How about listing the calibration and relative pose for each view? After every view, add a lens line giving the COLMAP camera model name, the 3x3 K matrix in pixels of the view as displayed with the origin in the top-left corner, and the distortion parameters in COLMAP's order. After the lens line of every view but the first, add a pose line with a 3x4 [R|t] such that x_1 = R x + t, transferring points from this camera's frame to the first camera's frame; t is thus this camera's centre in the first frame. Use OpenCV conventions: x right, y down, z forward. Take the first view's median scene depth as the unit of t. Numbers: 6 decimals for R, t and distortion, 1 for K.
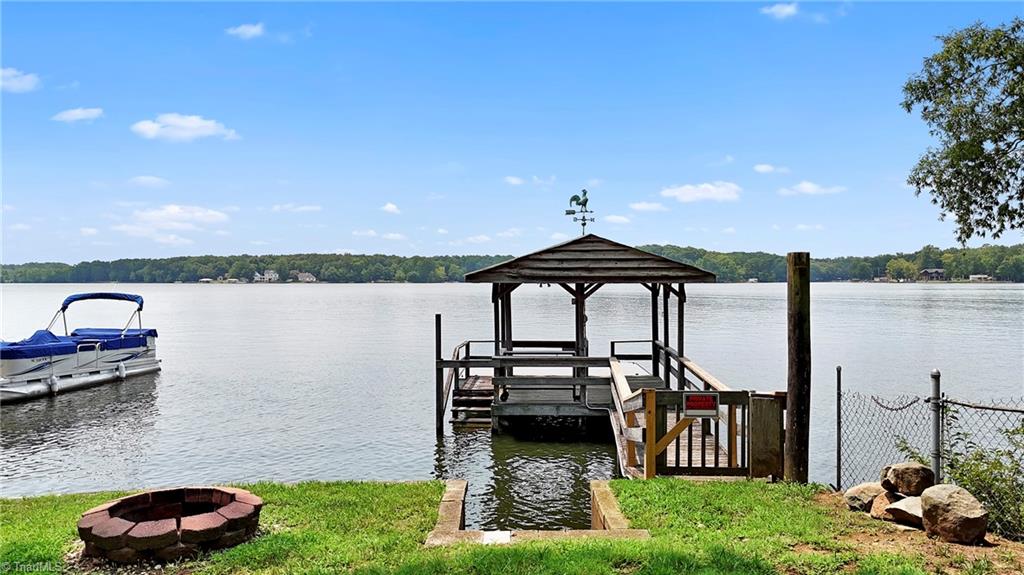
lens RADIAL K [[763.7, 0, 511.6], [0, 763.7, 291.2], [0, 0, 1]] dist [0.045818, 0.000975]
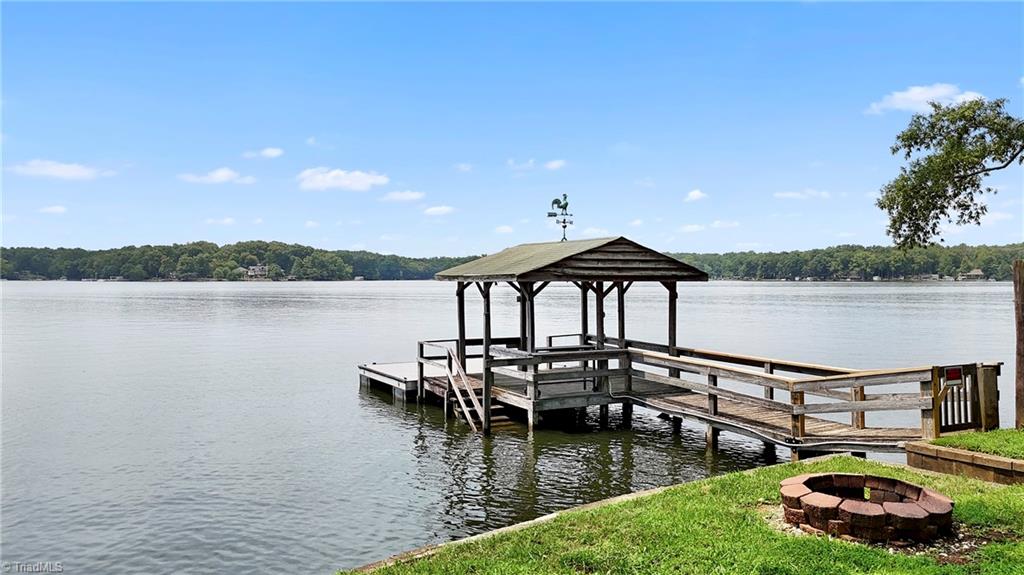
lens RADIAL K [[763.7, 0, 518.9], [0, 763.7, 282.3], [0, 0, 1]] dist [0.045818, 0.000975]
pose [[0.873791, -0.001700, 0.486299, -0.538027], [0.006042, 0.999955, -0.007362, -0.002538], [-0.486265, 0.009371, 0.873761, 0.113431]]
